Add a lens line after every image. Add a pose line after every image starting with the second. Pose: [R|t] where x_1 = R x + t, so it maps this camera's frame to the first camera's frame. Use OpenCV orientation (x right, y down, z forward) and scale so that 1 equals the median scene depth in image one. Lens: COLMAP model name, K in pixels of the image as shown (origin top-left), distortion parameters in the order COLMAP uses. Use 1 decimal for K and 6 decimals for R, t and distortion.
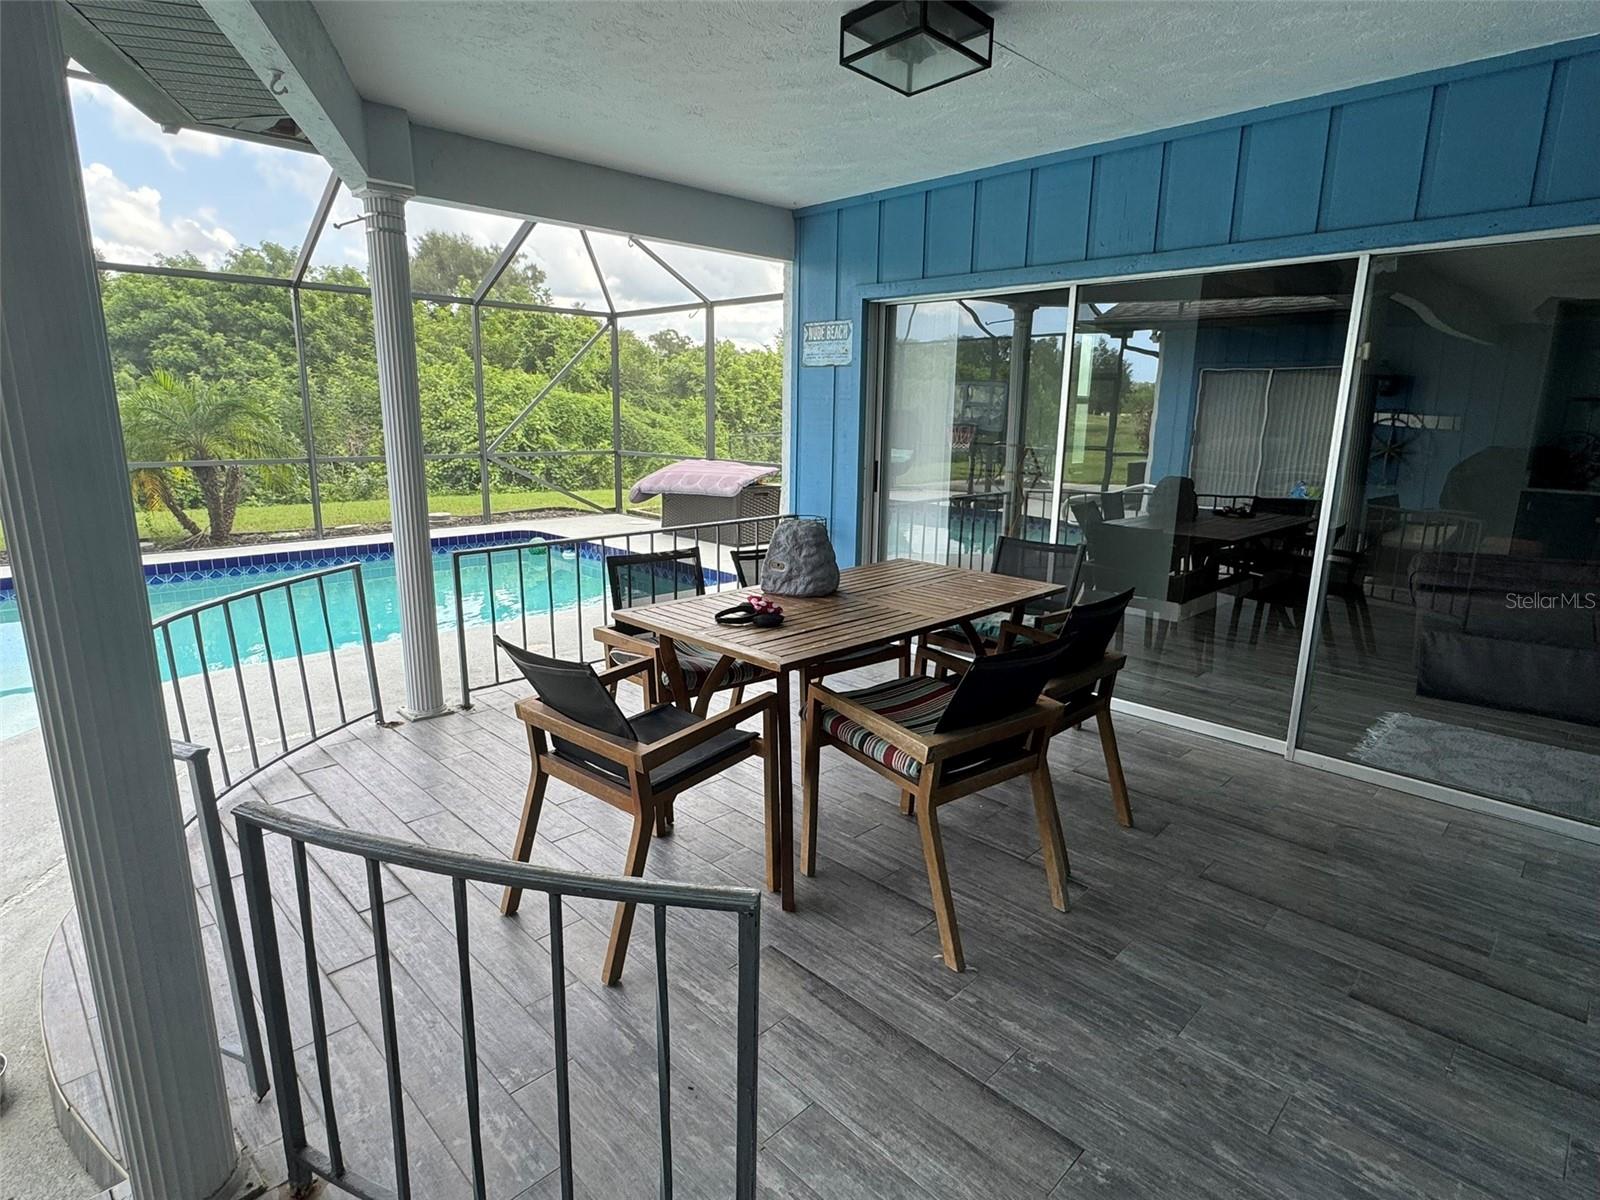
lens RADIAL K [[873.0, 0, 800.0], [0, 873.0, 600.0], [0, 0, 1]] dist [-0.003565, 0.000143]
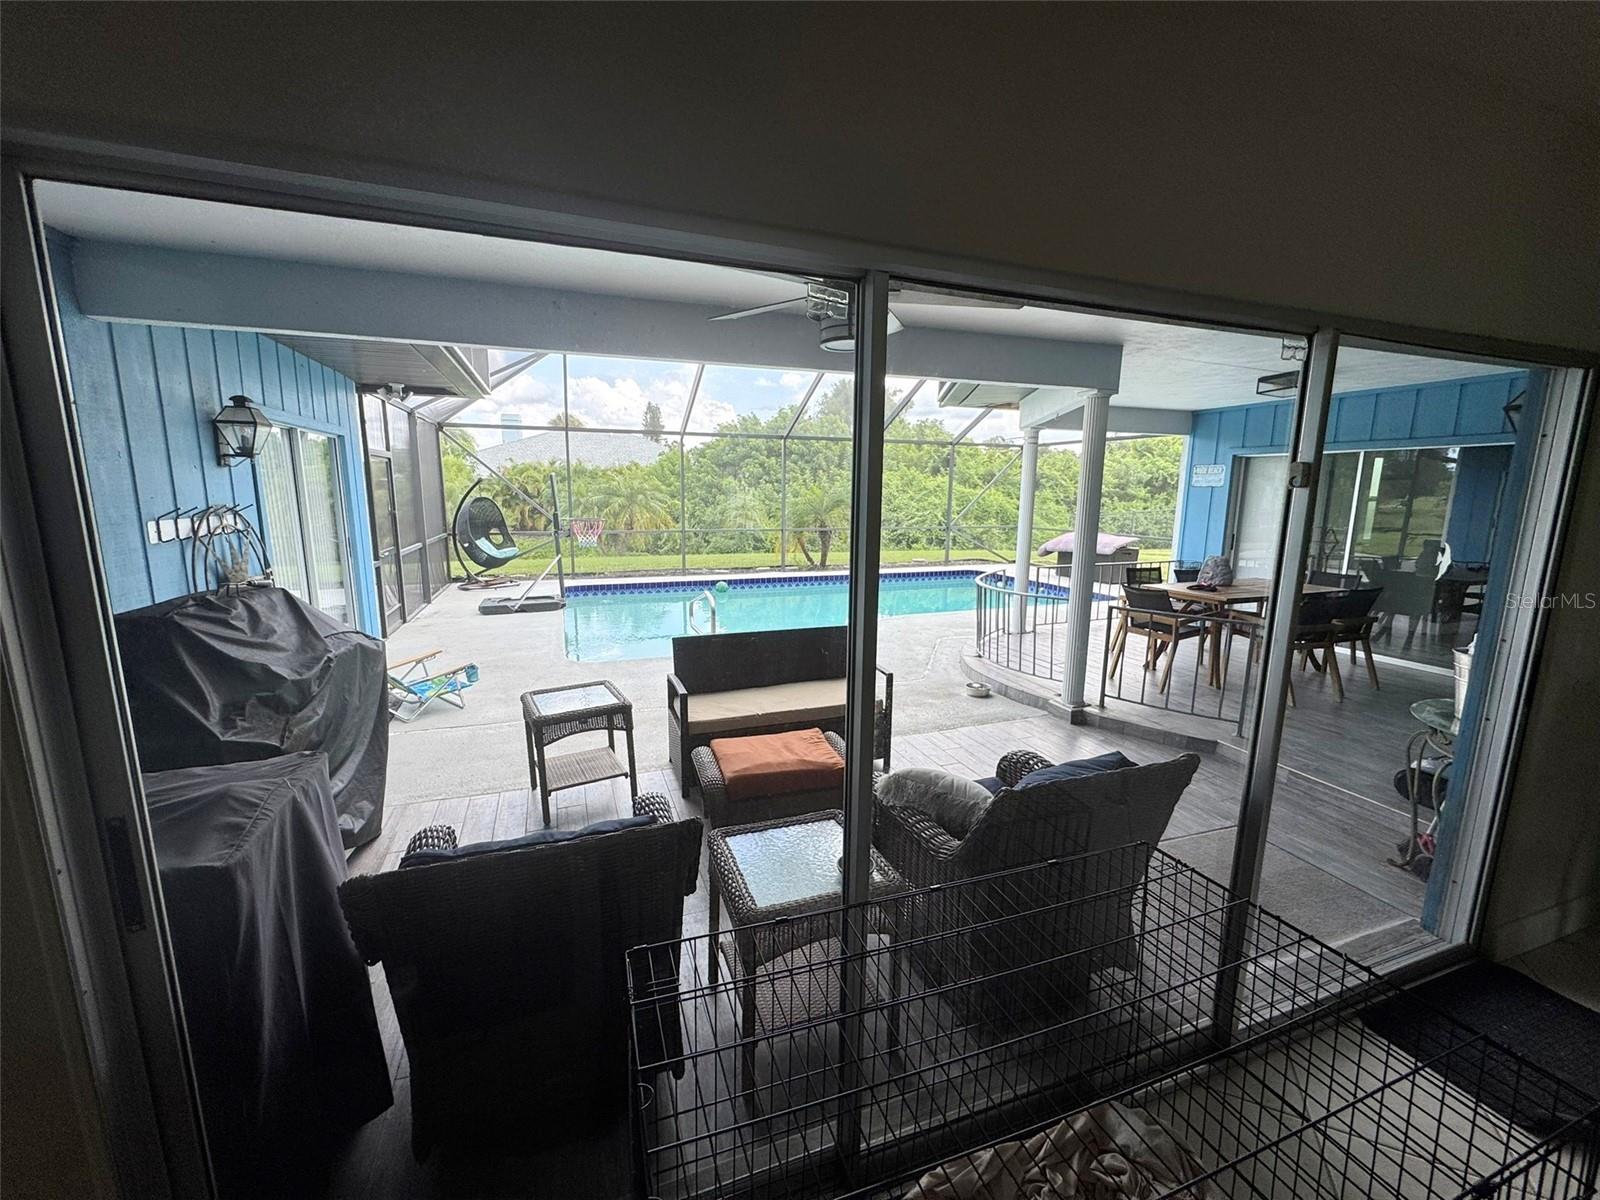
lens RADIAL K [[652.1, 0, 800.0], [0, 652.1, 600.0], [0, 0, 1]] dist [-0.000291, -0.000183]
pose [[0.912650, 0.060297, -0.404270, -0.106690], [-0.082395, 0.995895, -0.037470, 0.065816], [0.400352, 0.067507, 0.913872, -0.383753]]
